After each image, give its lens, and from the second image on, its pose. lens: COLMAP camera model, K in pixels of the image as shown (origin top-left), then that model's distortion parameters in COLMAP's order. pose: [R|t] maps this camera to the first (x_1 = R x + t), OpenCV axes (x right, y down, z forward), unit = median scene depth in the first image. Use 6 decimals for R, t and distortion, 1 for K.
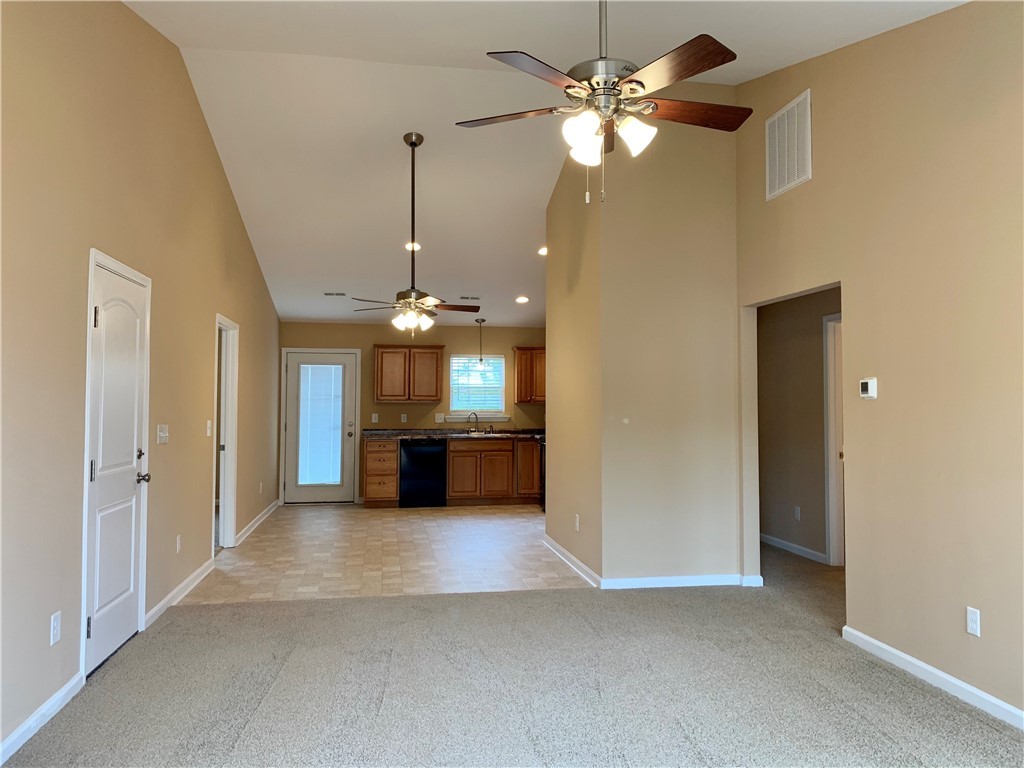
lens RADIAL K [[767.2, 0, 512.0], [0, 767.2, 384.0], [0, 0, 1]] dist [0.000453, -0.000577]
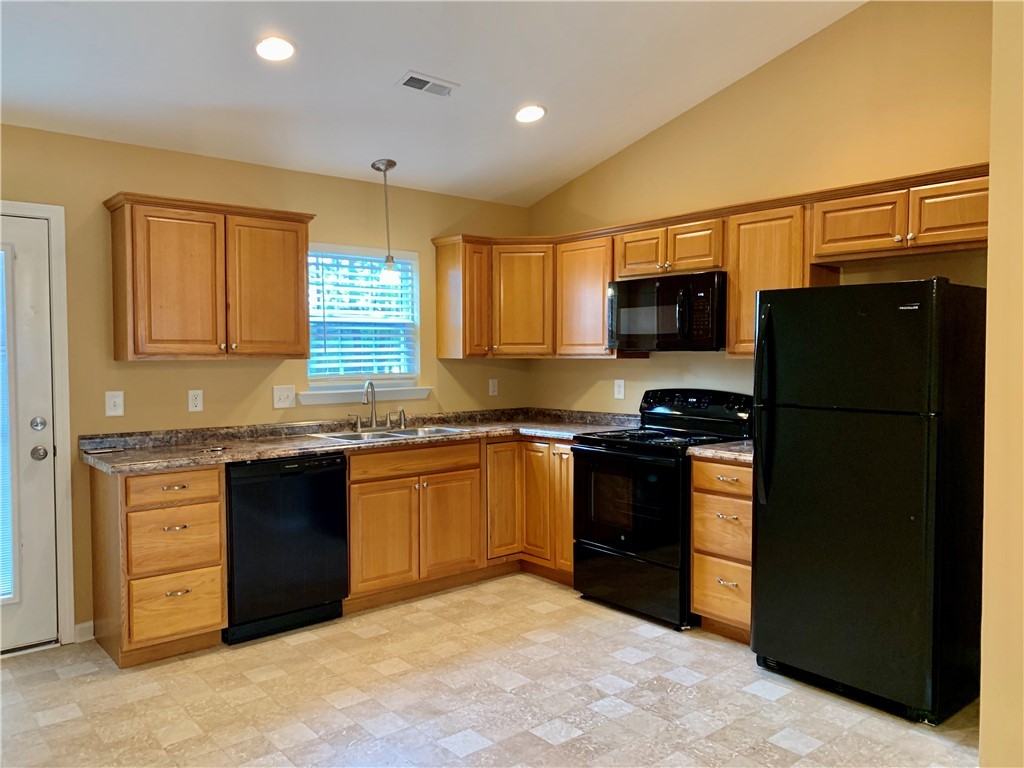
lens RADIAL K [[774.2, 0, 511.7], [0, 774.2, 395.1], [0, 0, 1]] dist [-0.001755, -0.003308]
pose [[0.858726, -0.031974, 0.511437, -0.206519], [-0.011030, 0.996667, 0.080831, 0.008798], [-0.512317, -0.075053, 0.855511, 0.595614]]
